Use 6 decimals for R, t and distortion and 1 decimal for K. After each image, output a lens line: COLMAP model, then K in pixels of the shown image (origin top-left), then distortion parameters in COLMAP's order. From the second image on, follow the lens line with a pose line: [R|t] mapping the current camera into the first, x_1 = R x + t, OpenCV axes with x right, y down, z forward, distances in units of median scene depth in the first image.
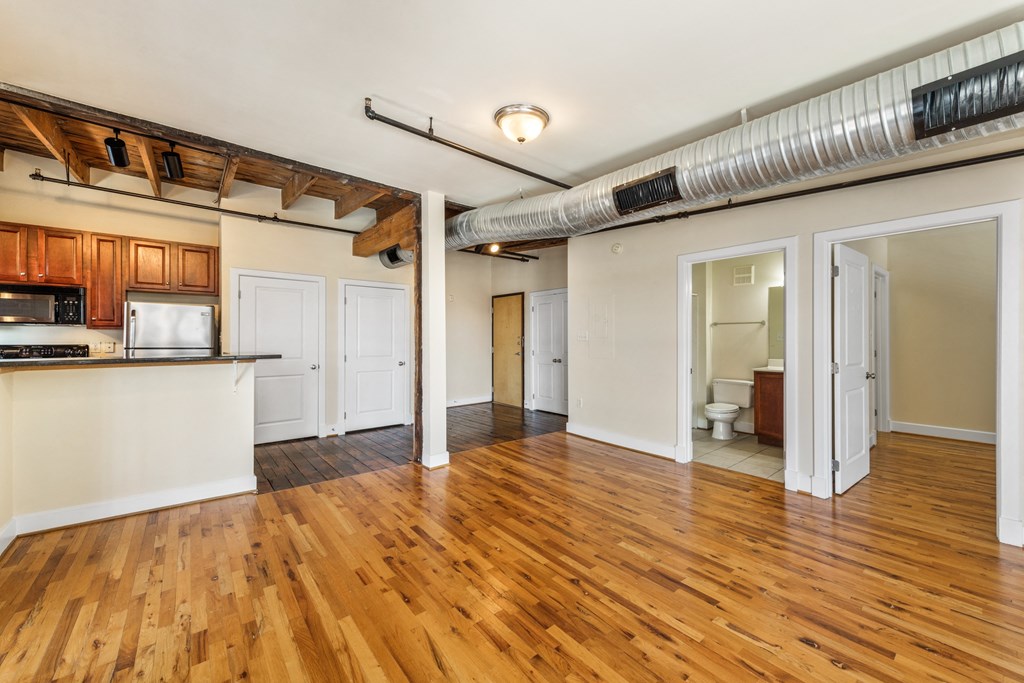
lens RADIAL K [[398.2, 0, 511.7], [0, 398.2, 339.5], [0, 0, 1]] dist [0.000272, -0.000390]
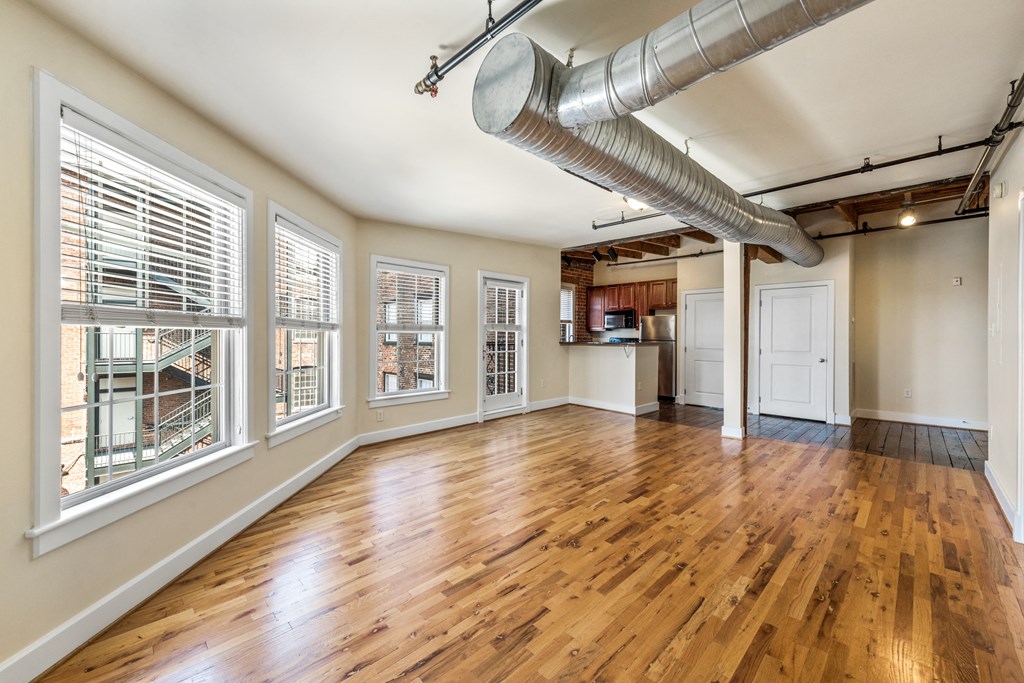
lens RADIAL K [[398.2, 0, 510.1], [0, 398.2, 338.9], [0, 0, 1]] dist [0.000272, -0.000390]
pose [[0.093841, 0.004352, -0.995578, 1.650671], [-0.005469, 0.999978, 0.003855, 0.020927], [0.995572, 0.005083, 0.093862, 0.335108]]
